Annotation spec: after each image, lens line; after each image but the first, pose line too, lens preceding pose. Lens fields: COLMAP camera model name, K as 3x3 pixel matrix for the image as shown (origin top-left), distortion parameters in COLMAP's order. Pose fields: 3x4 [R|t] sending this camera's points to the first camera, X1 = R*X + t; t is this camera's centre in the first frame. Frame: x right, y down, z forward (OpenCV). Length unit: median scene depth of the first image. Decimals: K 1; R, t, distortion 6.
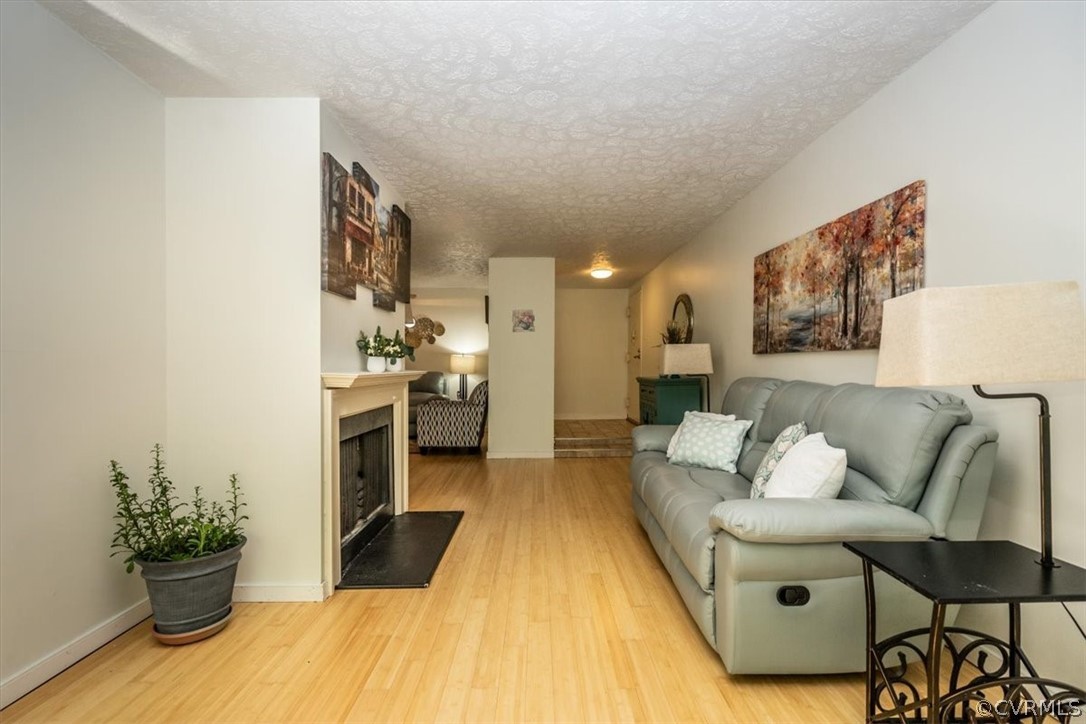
lens RADIAL K [[498.6, 0, 543.0], [0, 498.6, 362.0], [0, 0, 1]] dist [0.034355, 0.000004]
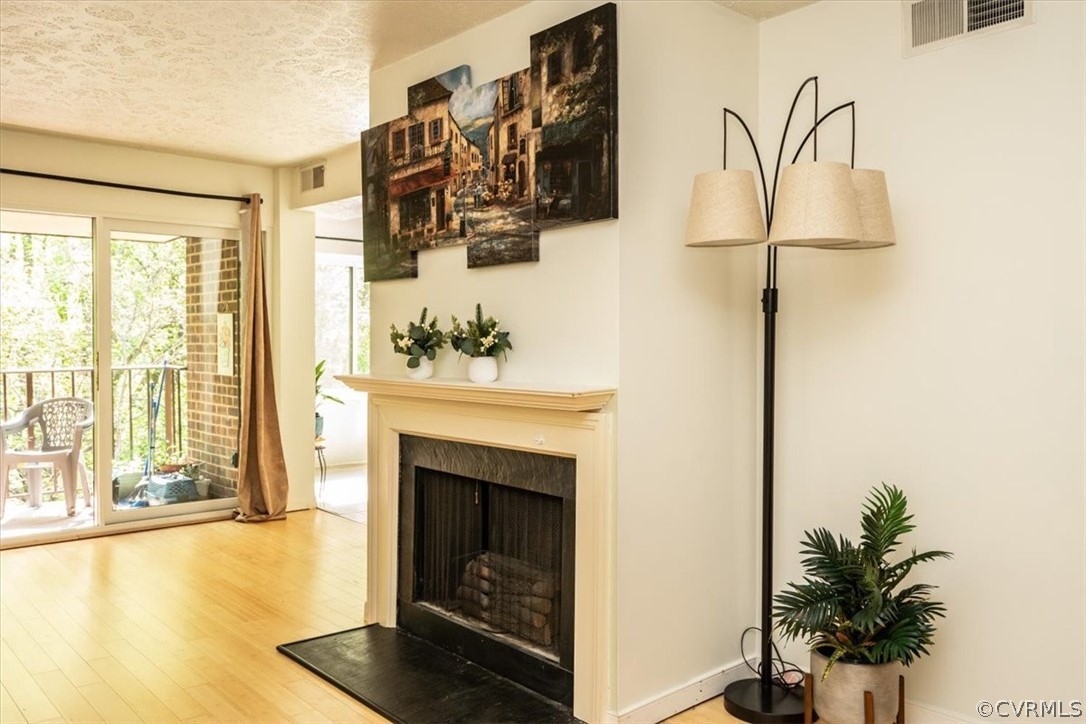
lens RADIAL K [[764.5, 0, 543.0], [0, 764.5, 362.0], [0, 0, 1]] dist [-0.006368, -0.001470]
pose [[-0.713226, 0.011757, -0.700836, 0.293755], [-0.002894, 0.999801, 0.019717, -0.023882], [0.700928, 0.016091, -0.713050, 2.068911]]
